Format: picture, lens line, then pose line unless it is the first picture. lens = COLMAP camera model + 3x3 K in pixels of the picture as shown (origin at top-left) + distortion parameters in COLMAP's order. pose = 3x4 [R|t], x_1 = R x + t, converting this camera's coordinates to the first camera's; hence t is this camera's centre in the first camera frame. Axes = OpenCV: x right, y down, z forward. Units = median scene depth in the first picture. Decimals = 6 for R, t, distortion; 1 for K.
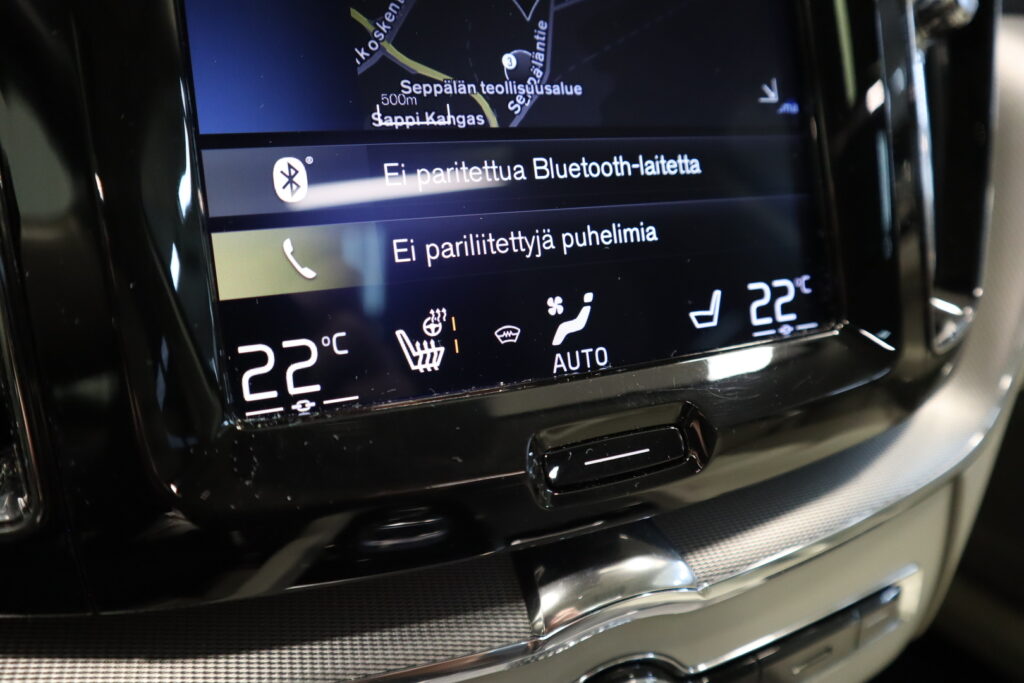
lens RADIAL K [[726.2, 0, 514.3], [0, 726.2, 351.1], [0, 0, 1]] dist [-0.107243, 0.059573]
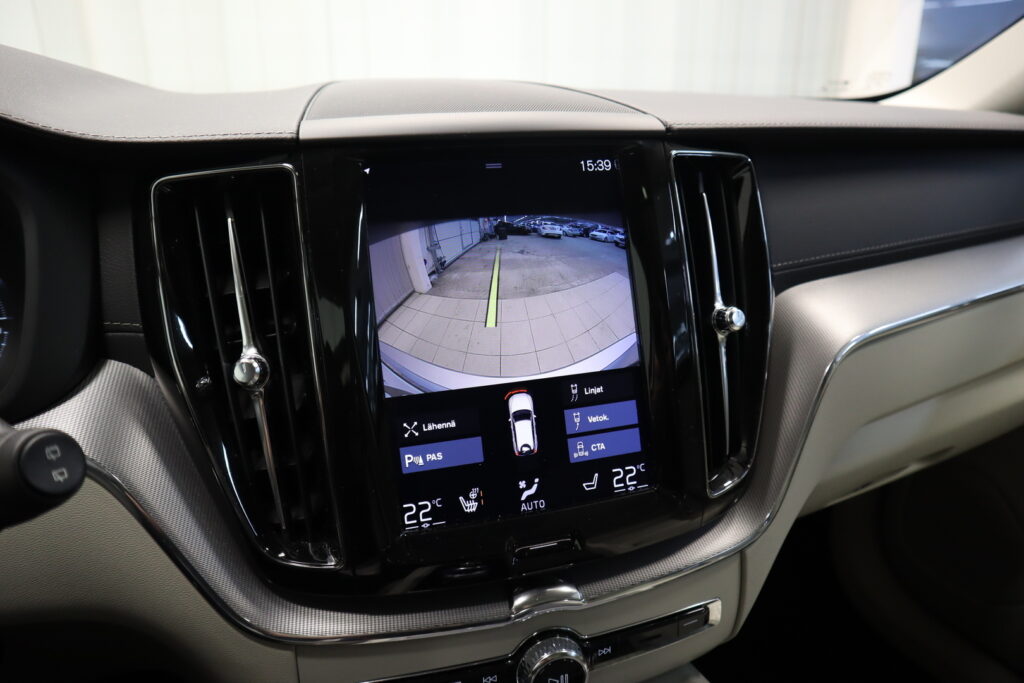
lens RADIAL K [[726.2, 0, 513.8], [0, 726.2, 340.2], [0, 0, 1]] dist [-0.107243, 0.059573]
pose [[0.991596, 0.001715, -0.129363, 0.356182], [-0.007748, 0.998904, -0.046150, -0.453496], [0.129142, 0.046765, 0.990523, -1.541689]]
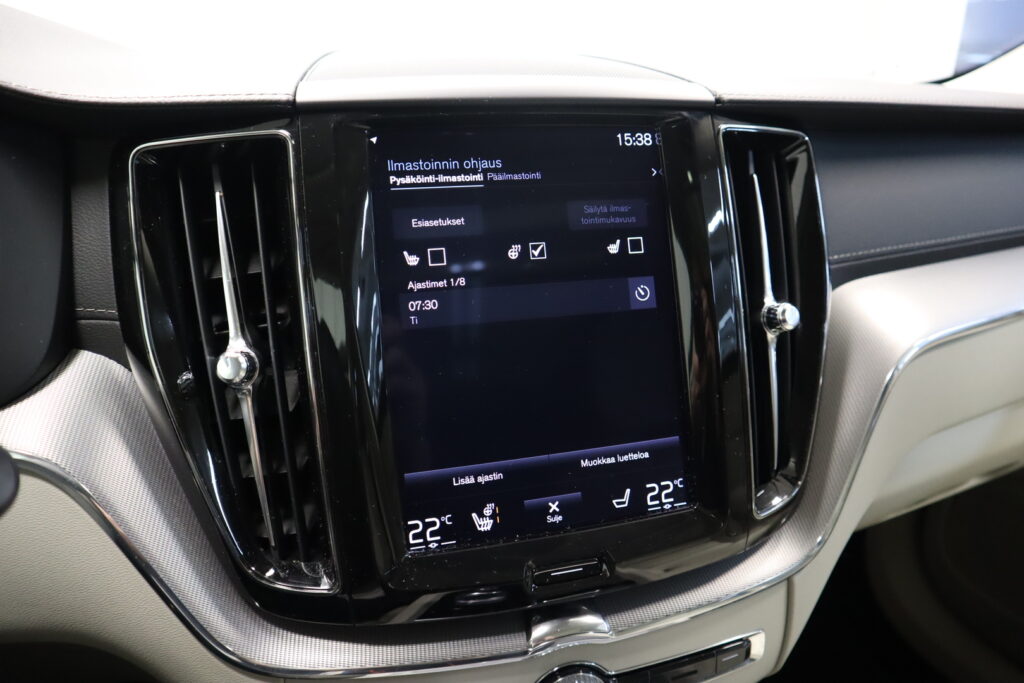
lens RADIAL K [[726.2, 0, 522.8], [0, 726.2, 342.6], [0, 0, 1]] dist [-0.107243, 0.059573]
pose [[0.988378, 0.021583, -0.150477, 0.318459], [-0.026953, 0.999067, -0.033737, -0.475250], [0.149608, 0.037401, 0.988038, -1.232032]]
